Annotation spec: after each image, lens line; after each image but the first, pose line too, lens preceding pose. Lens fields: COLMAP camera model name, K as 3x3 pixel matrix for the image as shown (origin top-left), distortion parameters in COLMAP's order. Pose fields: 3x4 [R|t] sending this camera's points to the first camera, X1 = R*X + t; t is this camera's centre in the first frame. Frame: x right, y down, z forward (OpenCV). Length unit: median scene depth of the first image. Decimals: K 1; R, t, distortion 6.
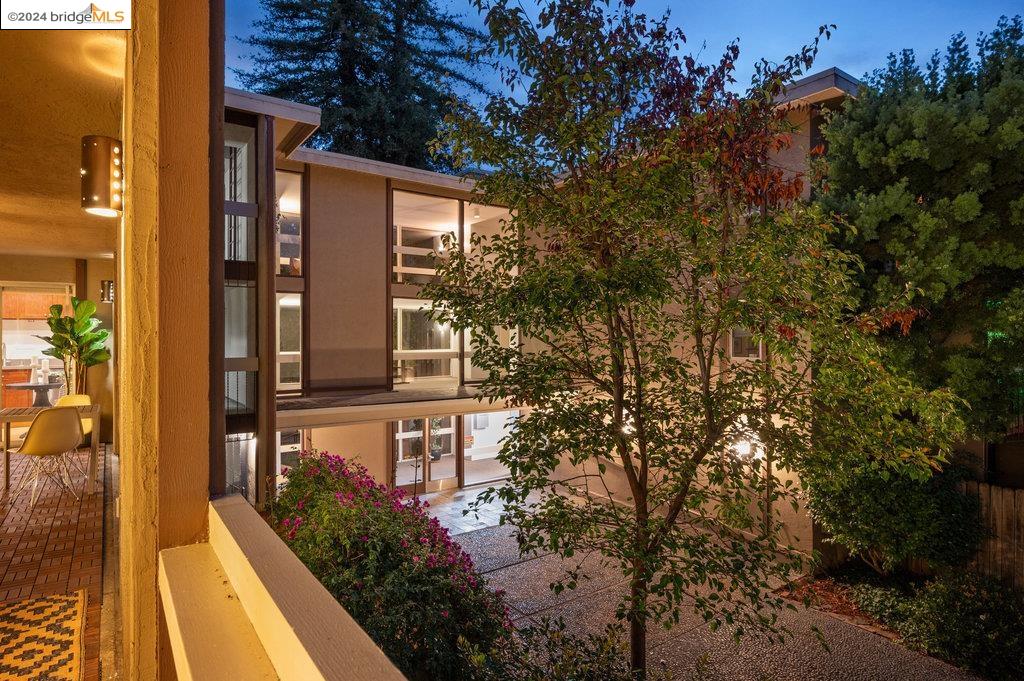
lens RADIAL K [[566.2, 0, 511.1], [0, 566.2, 340.3], [0, 0, 1]] dist [-0.000702, 0.000774]
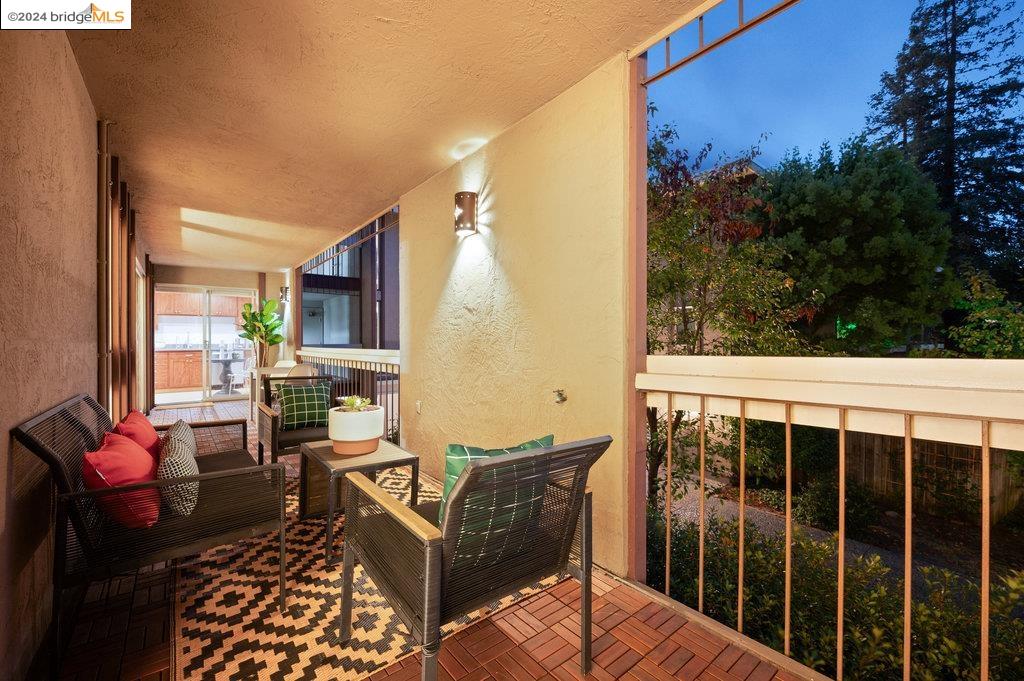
lens RADIAL K [[407.9, 0, 511.9], [0, 407.9, 344.6], [0, 0, 1]] dist [0.001850, -0.000016]
pose [[0.997767, 0.000402, 0.066789, -0.197607], [-0.000695, 0.999990, 0.004369, 0.039839], [-0.066786, -0.004406, 0.997758, -0.099895]]
